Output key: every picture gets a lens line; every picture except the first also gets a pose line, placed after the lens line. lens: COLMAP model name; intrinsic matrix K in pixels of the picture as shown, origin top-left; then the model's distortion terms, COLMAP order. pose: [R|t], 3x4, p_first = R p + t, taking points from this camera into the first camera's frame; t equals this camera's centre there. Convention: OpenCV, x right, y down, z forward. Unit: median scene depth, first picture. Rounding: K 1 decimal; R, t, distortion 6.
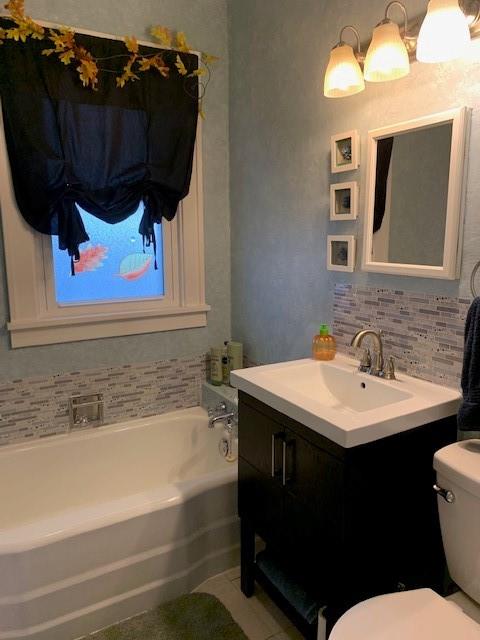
lens RADIAL K [[491.4, 0, 240.0], [0, 491.4, 320.0], [0, 0, 1]] dist [0.003608, -0.000029]
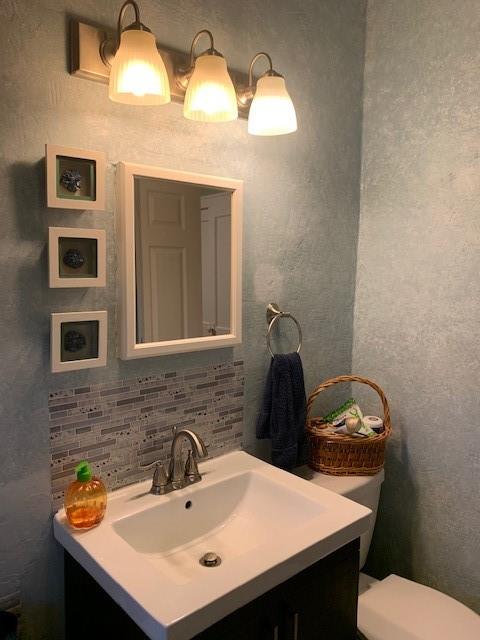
lens RADIAL K [[491.4, 0, 240.0], [0, 491.4, 320.0], [0, 0, 1]] dist [0.003608, -0.000029]
pose [[-0.190957, -0.106735, 0.975778, -0.465794], [0.167262, 0.975995, 0.139492, -0.231970], [-0.967243, 0.189848, -0.168521, 0.987797]]
